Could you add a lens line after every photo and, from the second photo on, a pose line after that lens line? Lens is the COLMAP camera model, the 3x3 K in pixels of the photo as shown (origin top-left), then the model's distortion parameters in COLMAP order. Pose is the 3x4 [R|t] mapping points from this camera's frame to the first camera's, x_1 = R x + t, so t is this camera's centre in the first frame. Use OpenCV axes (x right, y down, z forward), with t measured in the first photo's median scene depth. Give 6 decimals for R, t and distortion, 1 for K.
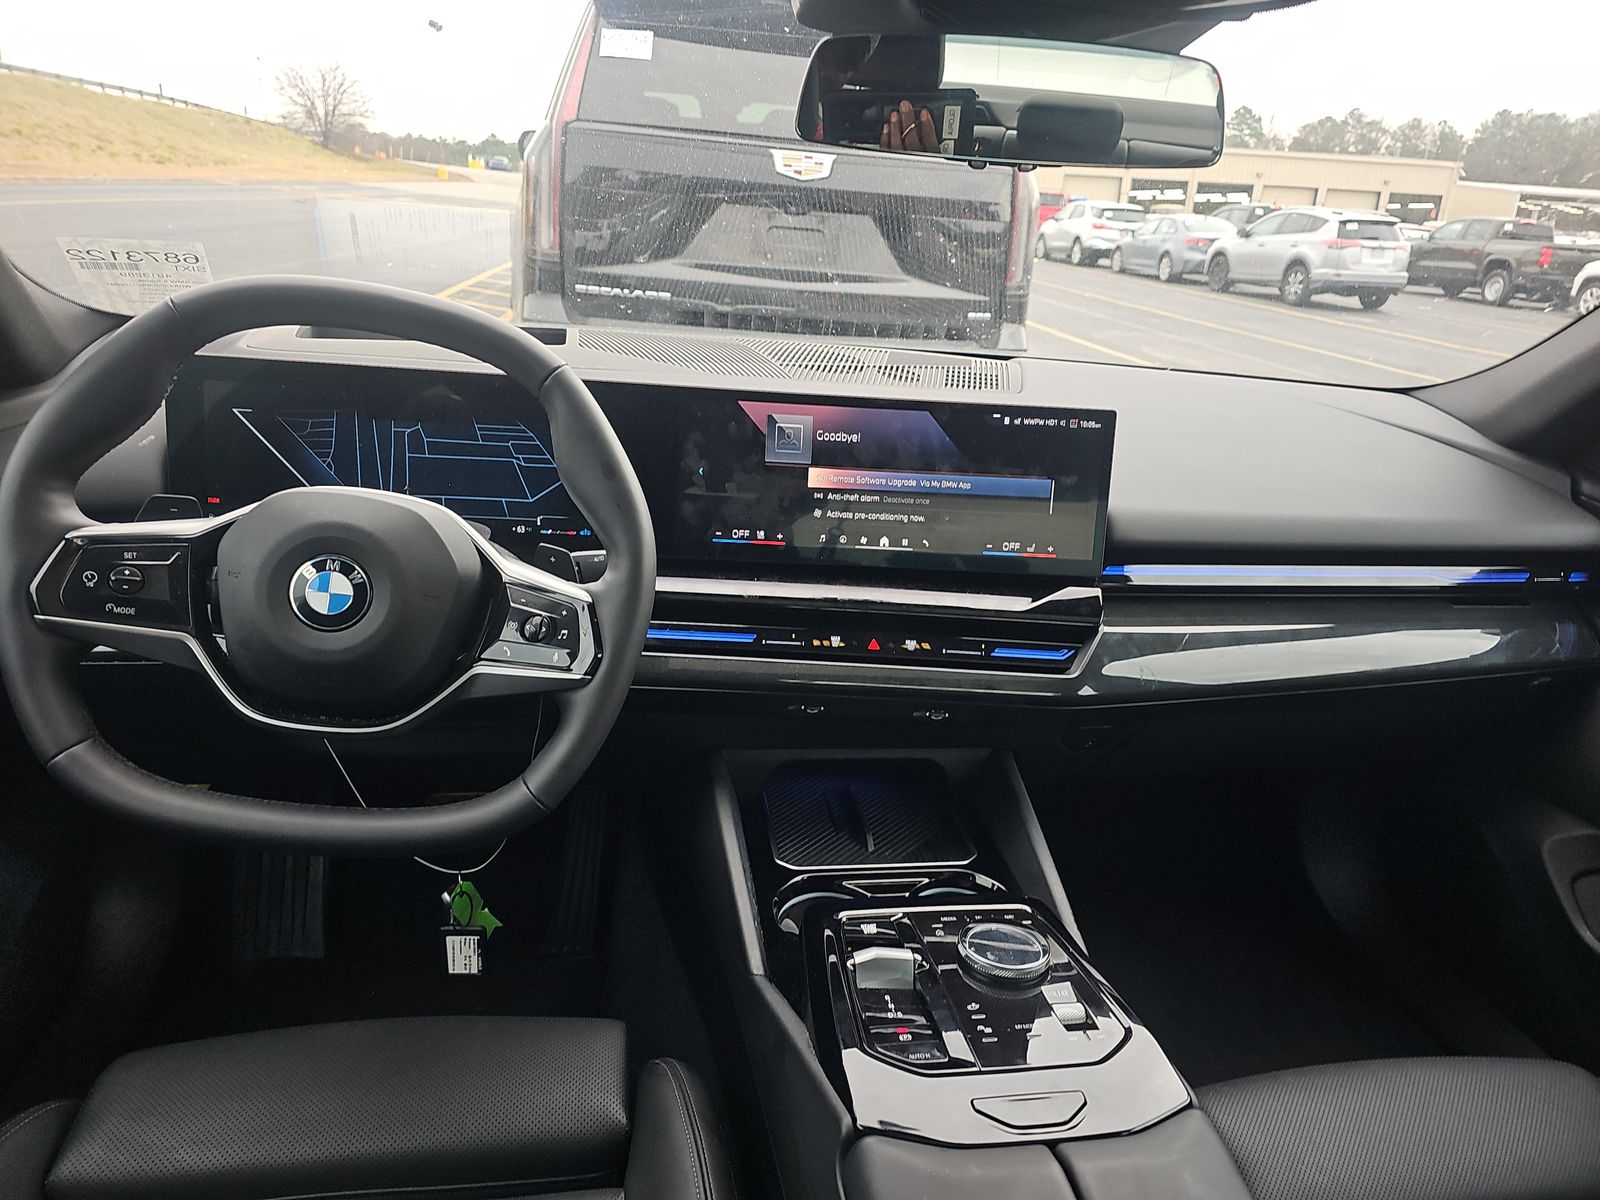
lens RADIAL K [[1057.3, 0, 840.7], [0, 1057.3, 640.8], [0, 0, 1]] dist [0.138664, -0.182832]
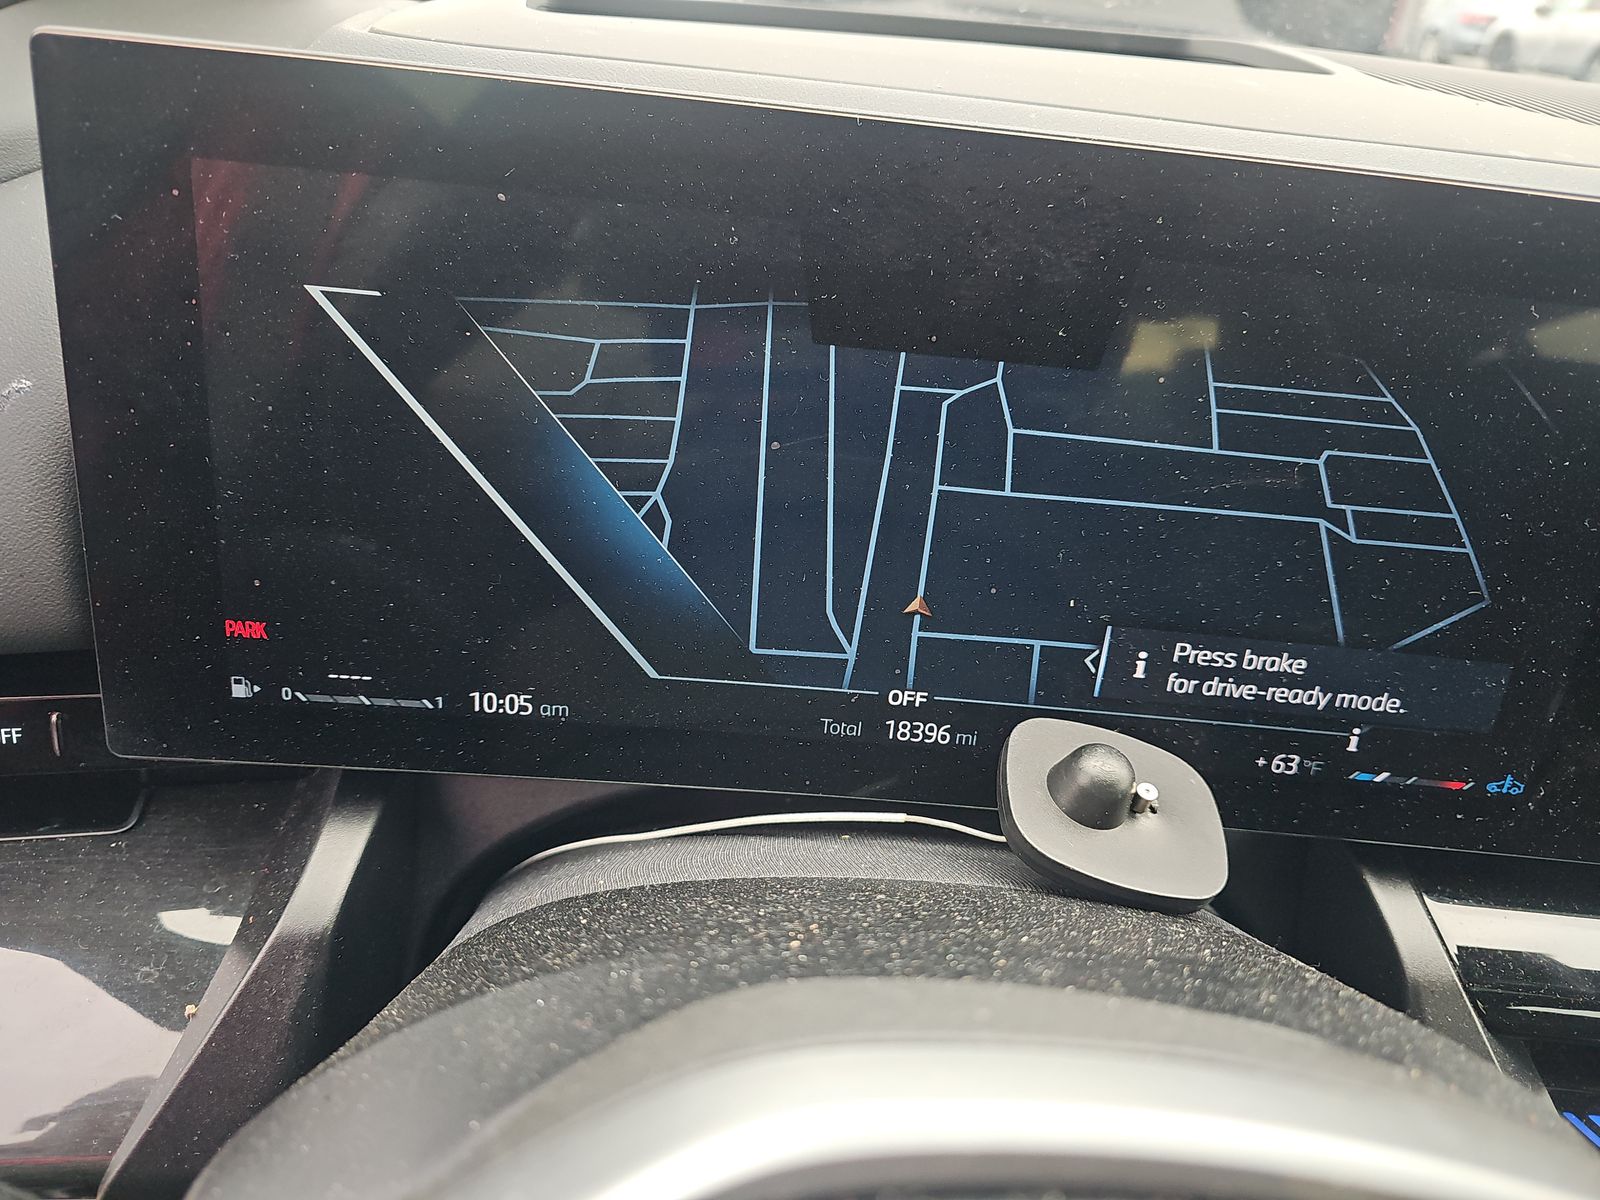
lens RADIAL K [[1030.0, 0, 800.0], [0, 1030.0, 600.0], [0, 0, 1]] dist [0.009857, -0.000824]
pose [[0.989896, 0.087191, -0.111821, -0.390368], [-0.068834, 0.984935, 0.158632, -0.176563], [0.123968, -0.149332, 0.980985, 0.723363]]
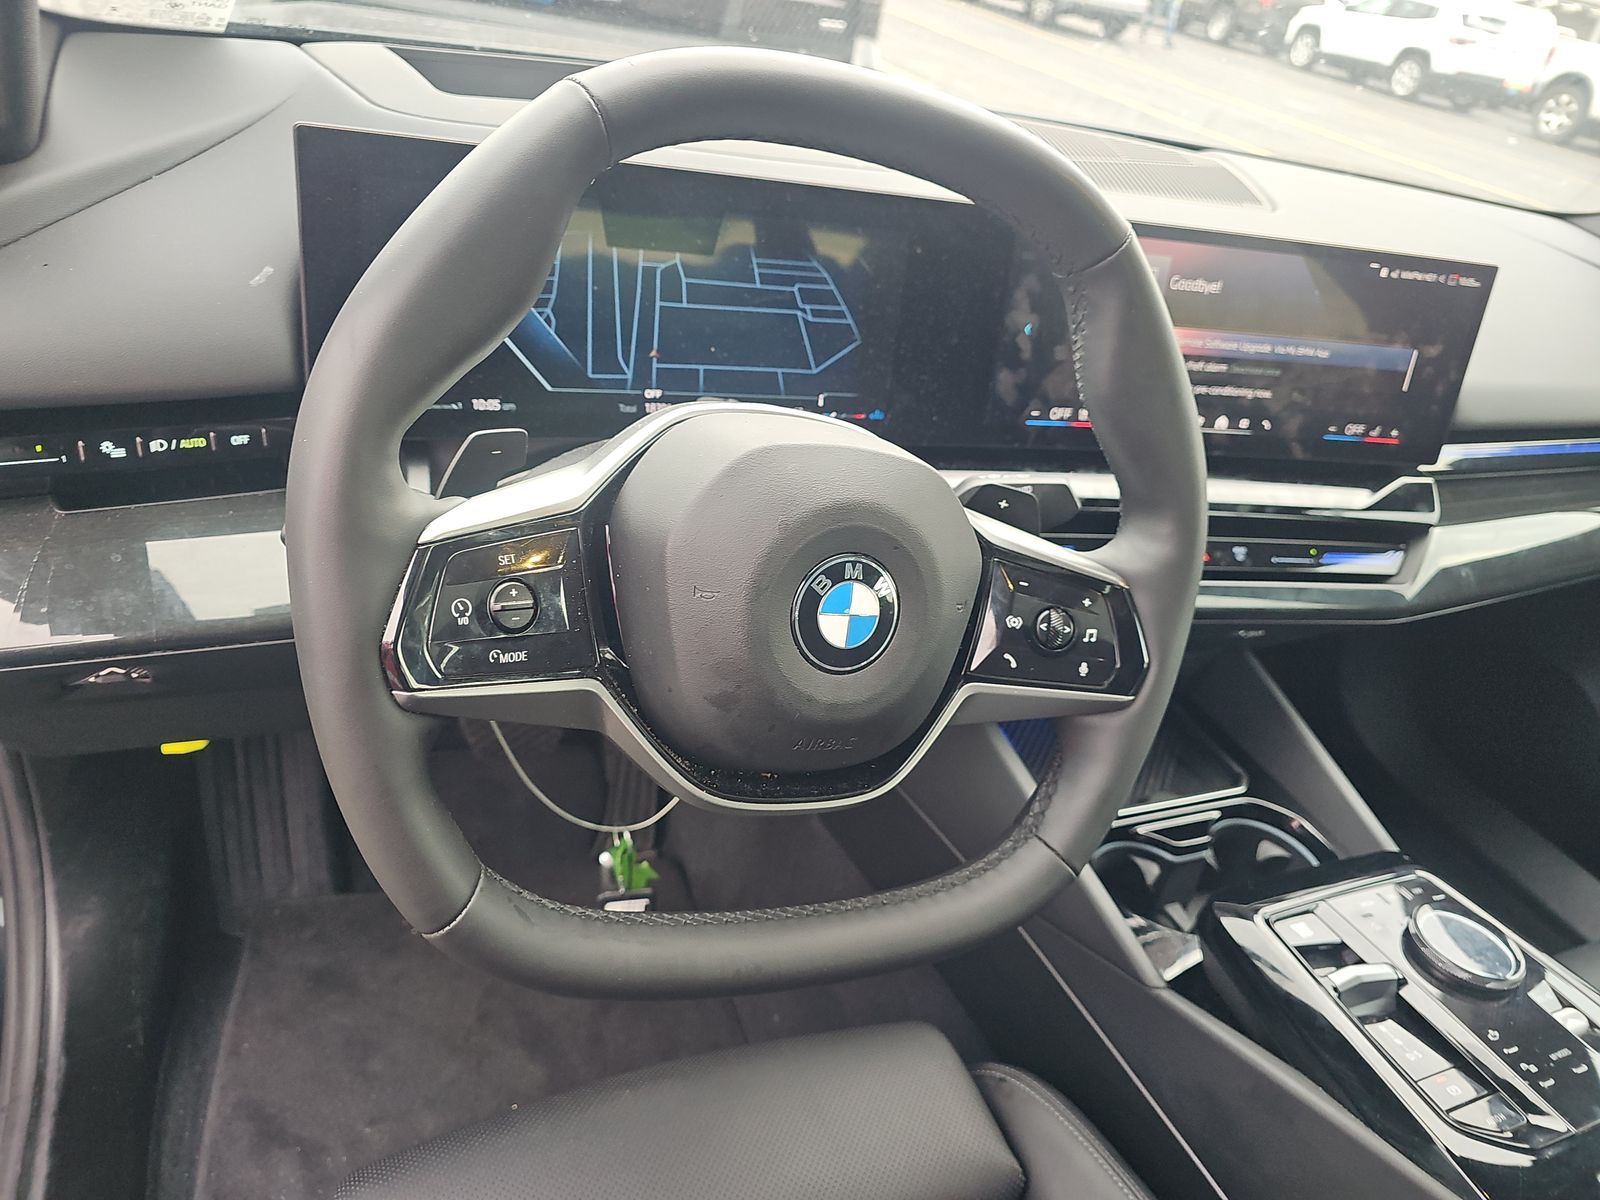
lens RADIAL K [[1071.9, 0, 800.0], [0, 1071.9, 600.0], [0, 0, 1]] dist [0.018939, -0.004616]
pose [[0.967014, -0.036547, 0.252087, -0.473961], [-0.020207, 0.975528, 0.218944, -0.136137], [-0.253919, -0.216816, 0.942611, 0.303526]]
